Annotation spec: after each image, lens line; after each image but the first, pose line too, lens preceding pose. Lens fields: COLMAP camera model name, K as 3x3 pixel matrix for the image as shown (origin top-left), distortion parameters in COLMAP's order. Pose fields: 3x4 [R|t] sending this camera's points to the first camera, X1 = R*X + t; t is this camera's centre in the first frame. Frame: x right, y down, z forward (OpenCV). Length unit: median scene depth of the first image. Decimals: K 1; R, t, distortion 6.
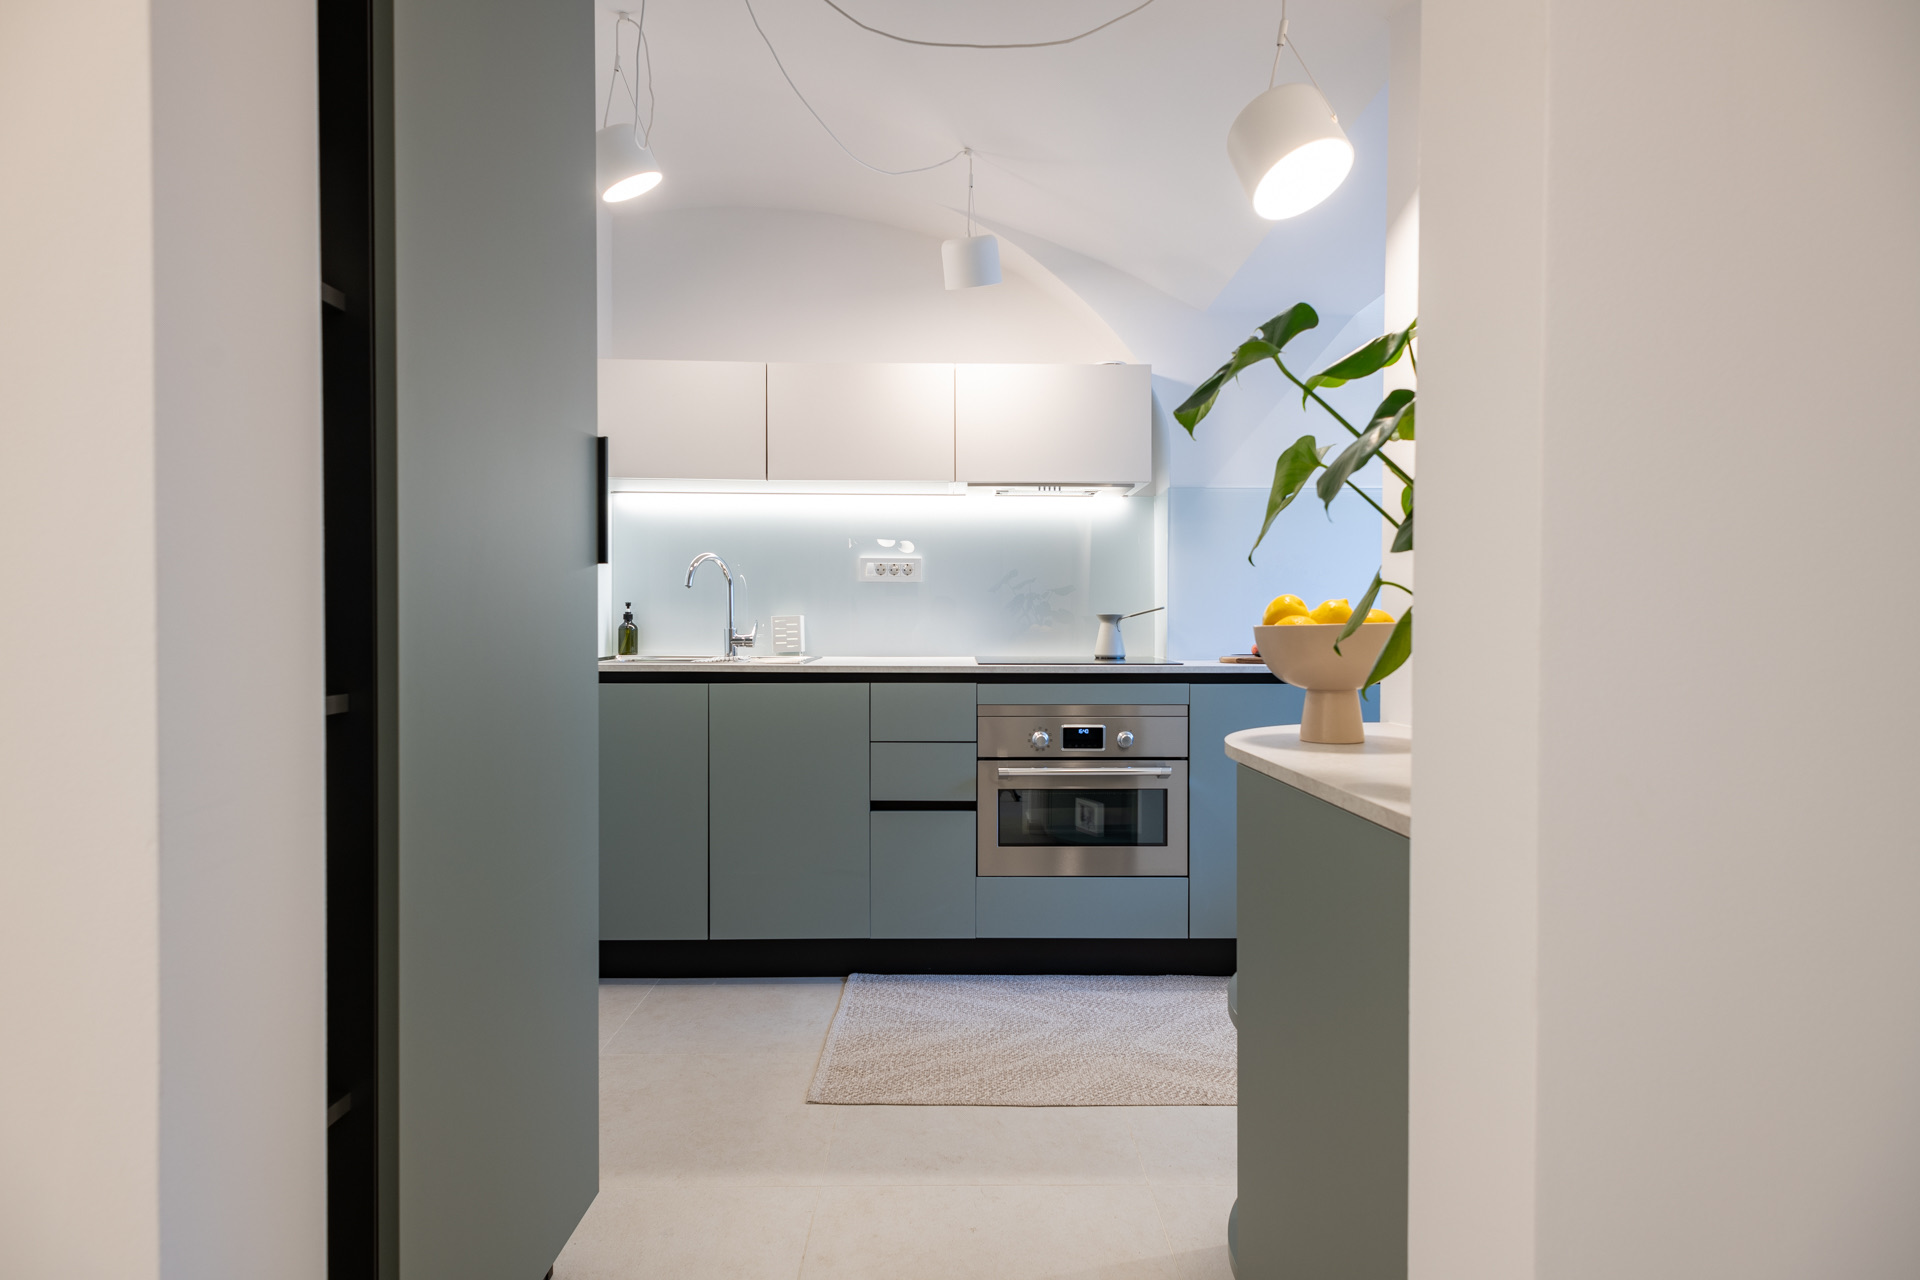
lens RADIAL K [[1070.2, 0, 960.0], [0, 1070.2, 640.0], [0, 0, 1]] dist [0.039671, -0.035615]
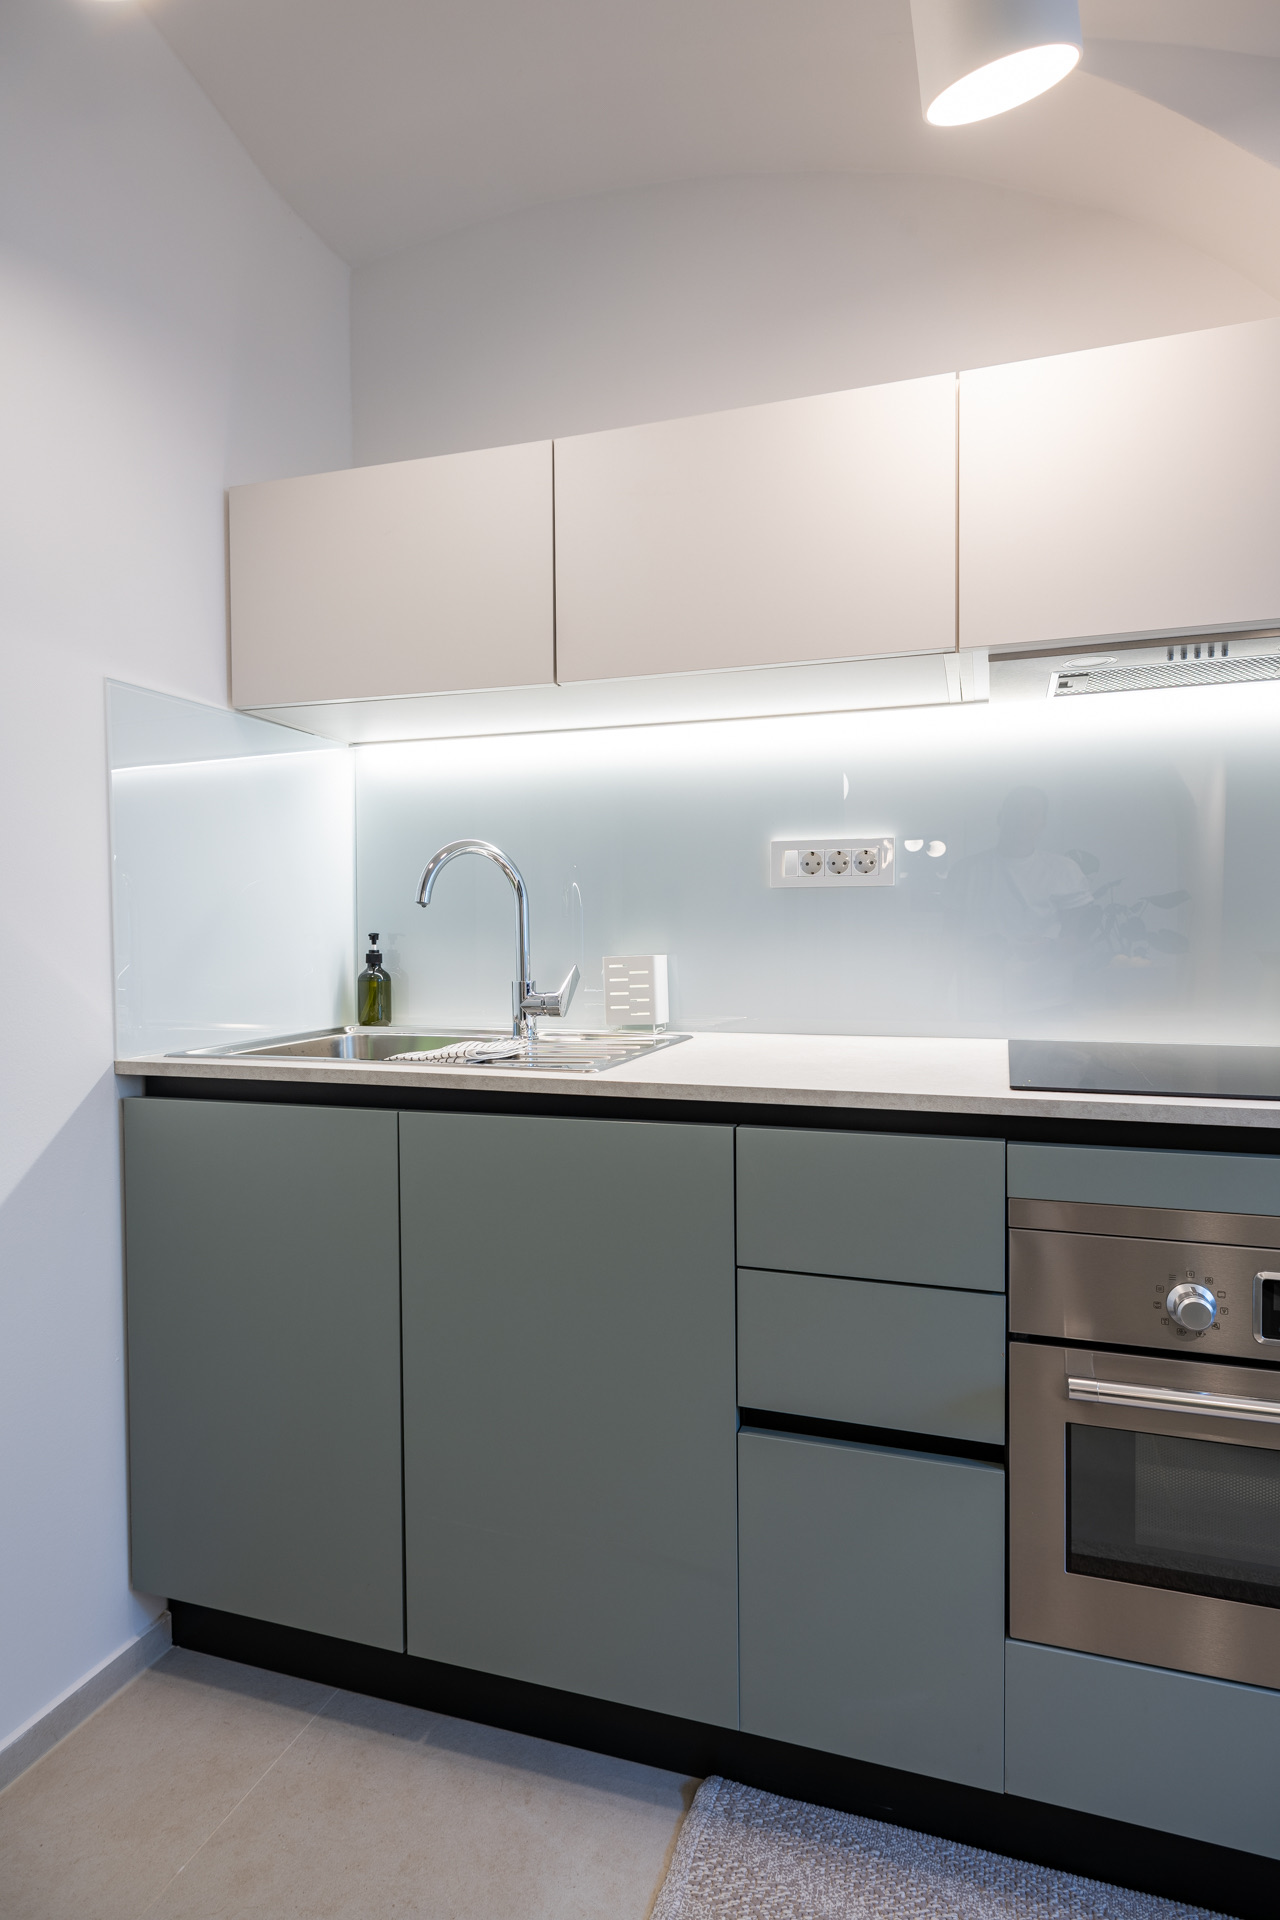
lens RADIAL K [[1049.2, 0, 651.7], [0, 1049.2, 968.9], [0, 0, 1]] dist [0.013601, -0.000384]
pose [[0.946783, 0.001059, -0.321871, 0.016644], [0.003041, 0.999921, 0.012235, -0.025970], [0.321858, -0.012563, 0.946705, 0.594129]]
